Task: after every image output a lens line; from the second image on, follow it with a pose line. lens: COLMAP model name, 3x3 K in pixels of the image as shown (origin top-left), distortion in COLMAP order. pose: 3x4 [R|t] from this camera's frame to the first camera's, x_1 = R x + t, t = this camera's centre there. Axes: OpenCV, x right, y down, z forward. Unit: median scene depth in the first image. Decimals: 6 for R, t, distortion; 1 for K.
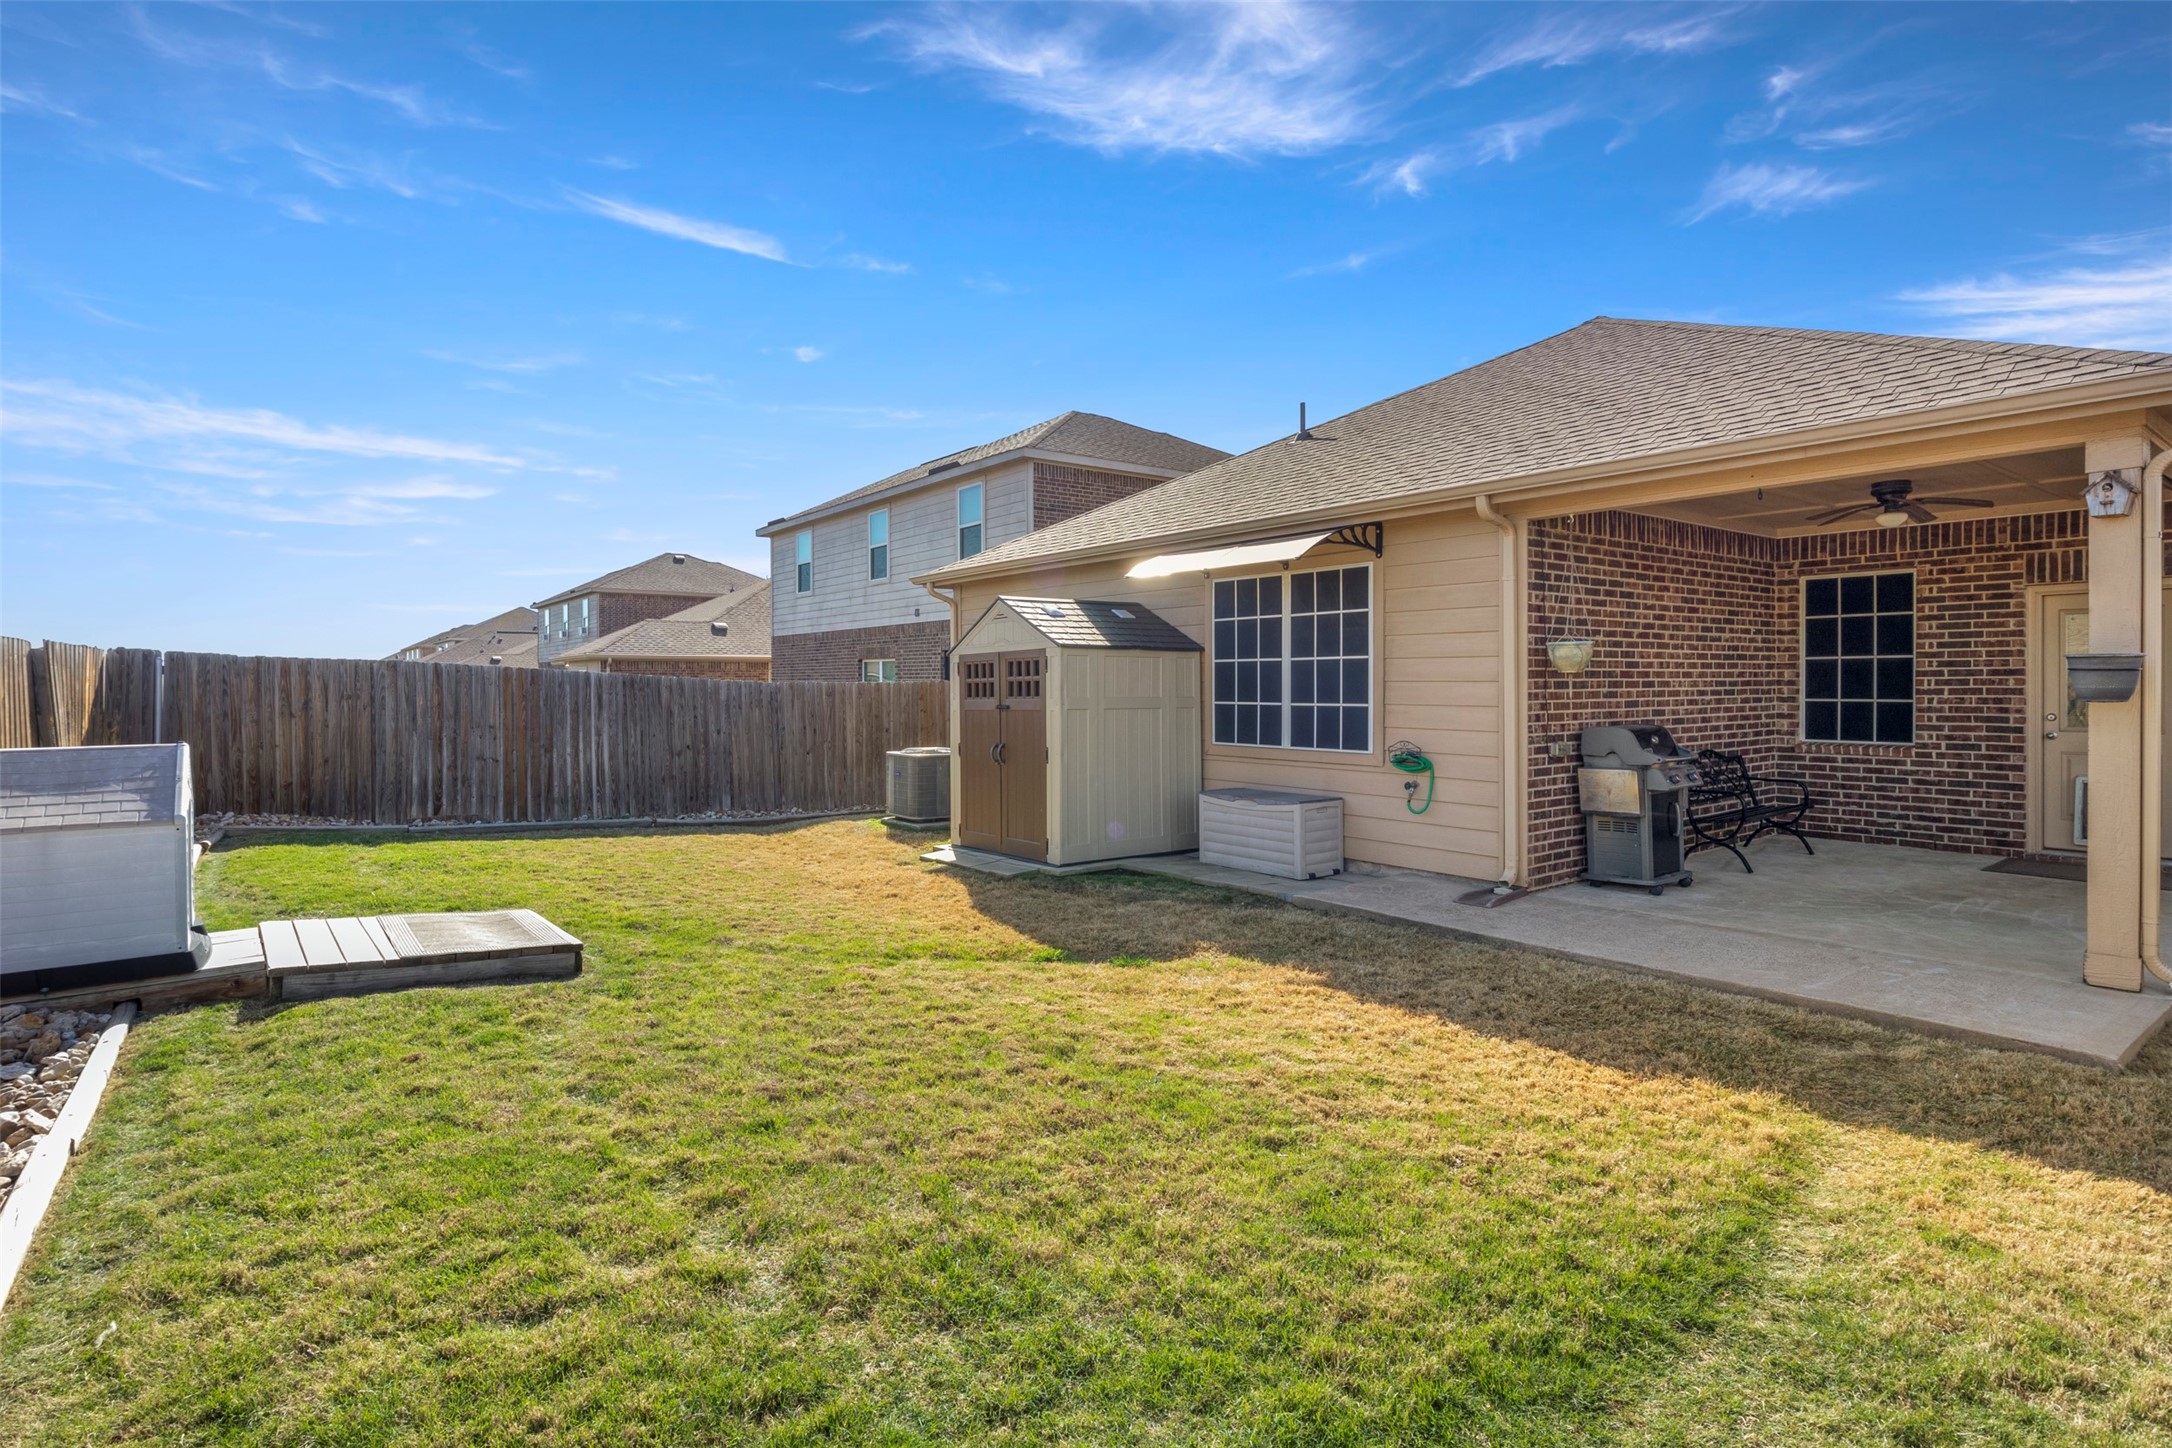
lens RADIAL K [[1077.8, 0, 1081.3], [0, 1077.8, 692.8], [0, 0, 1]] dist [-0.004263, 0.000030]
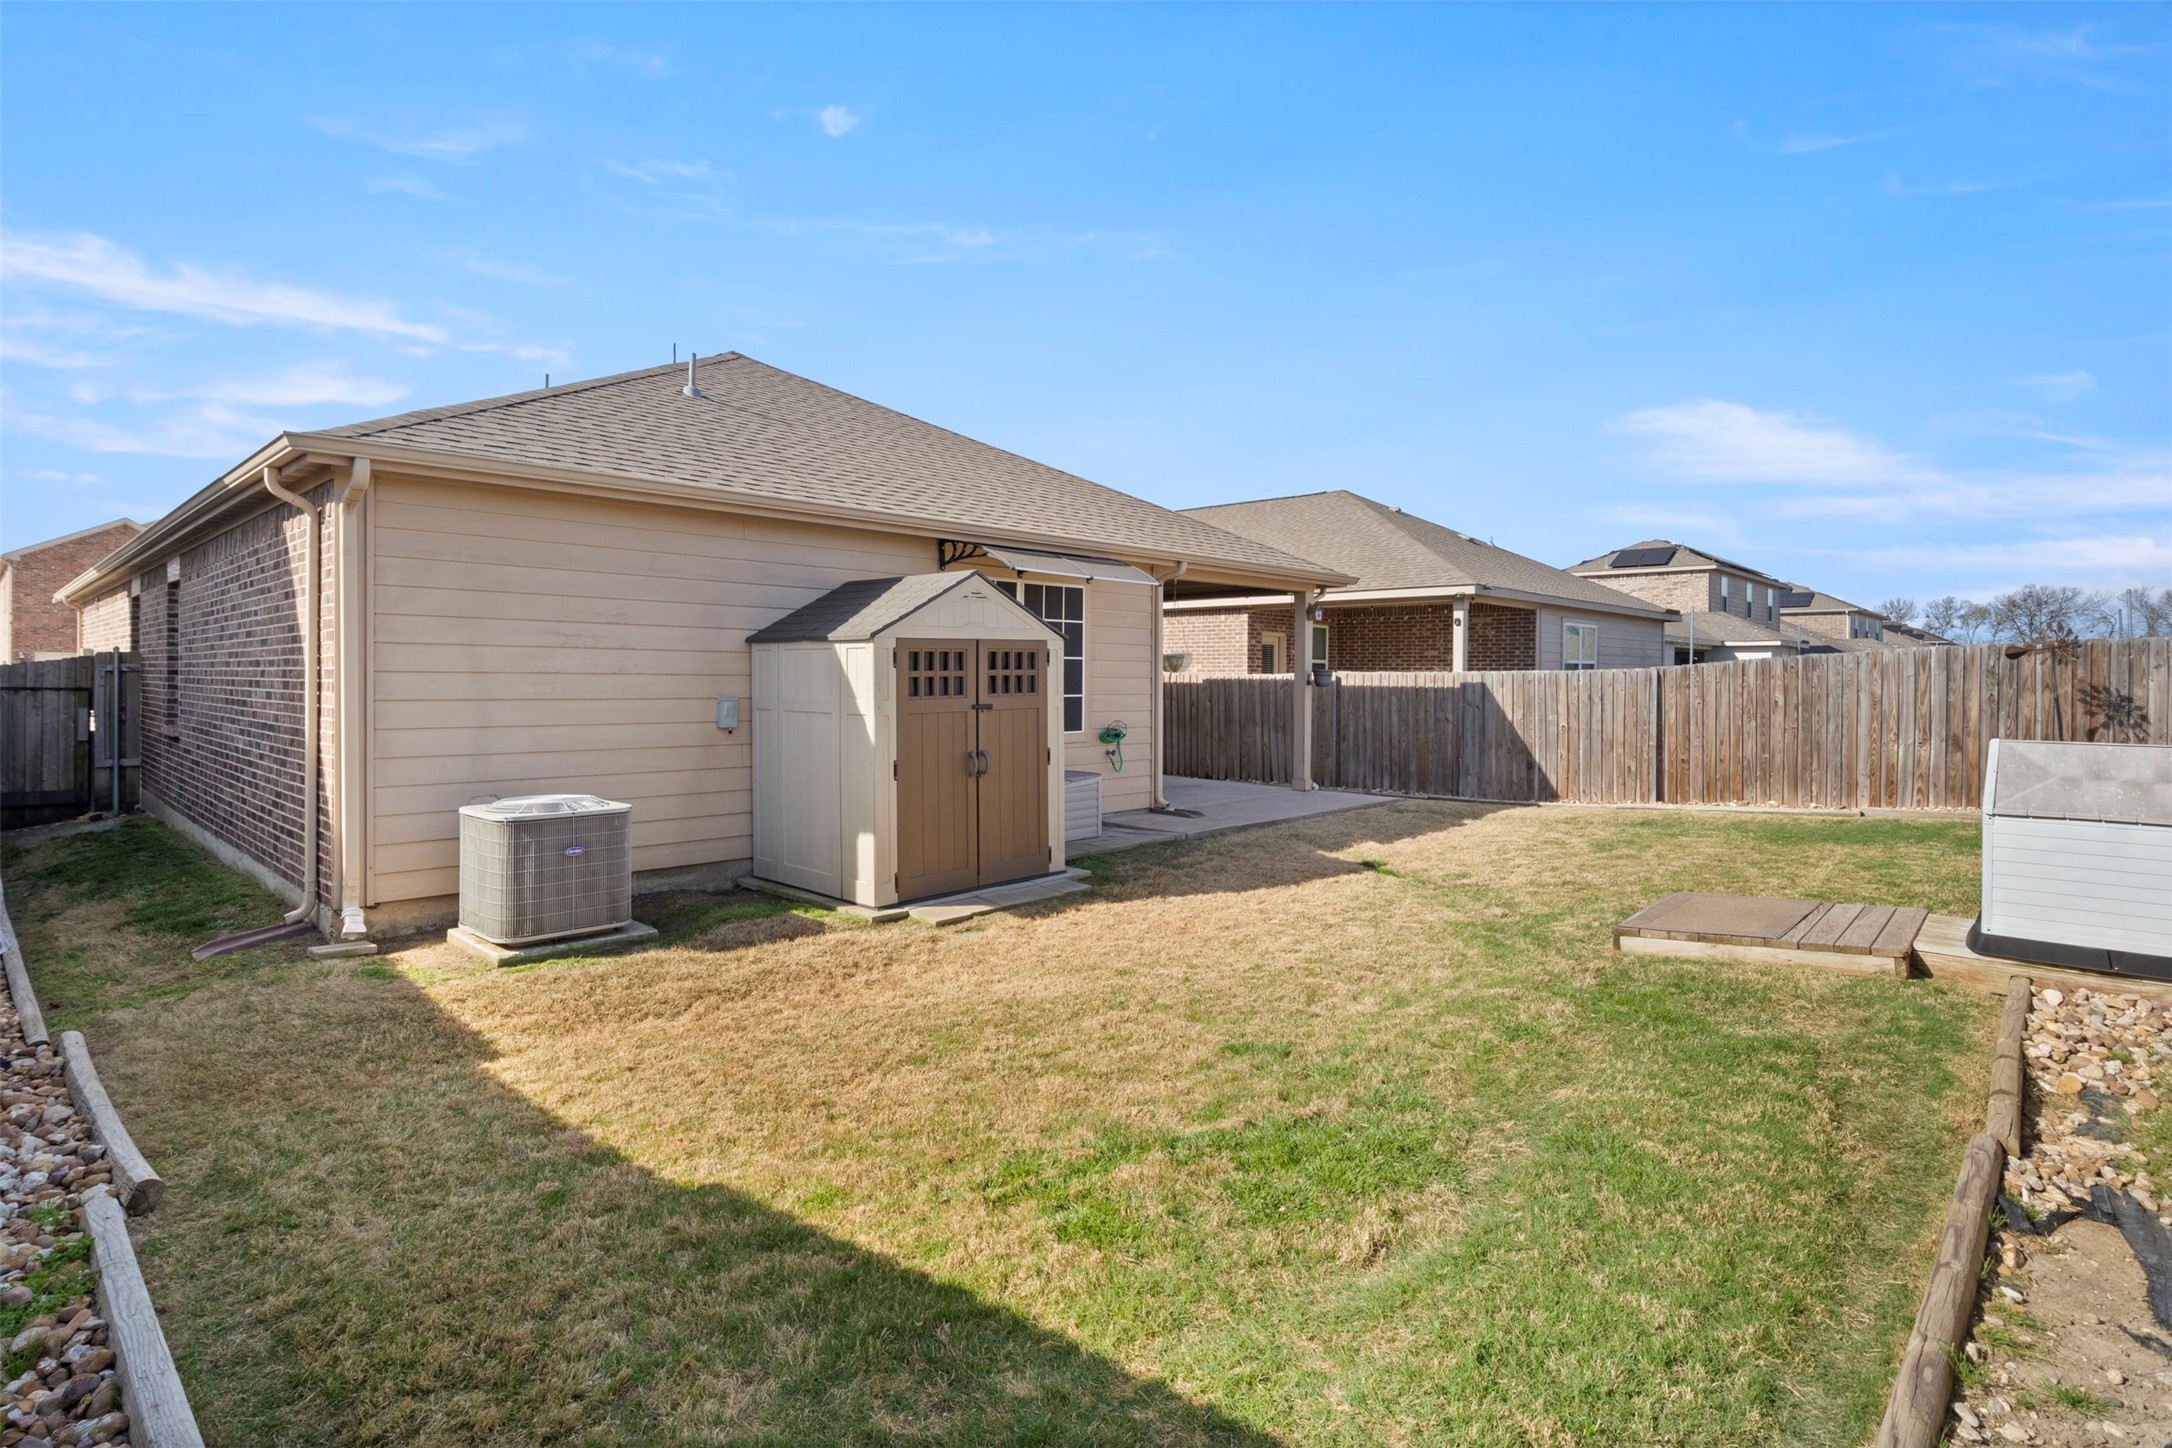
lens RADIAL K [[1077.8, 0, 1081.3], [0, 1077.8, 692.8], [0, 0, 1]] dist [-0.004263, 0.000030]
pose [[-0.176670, -0.008193, 0.984236, -0.899030], [0.007515, 0.999925, 0.009672, -0.004845], [-0.984242, 0.009105, -0.176595, 1.080244]]
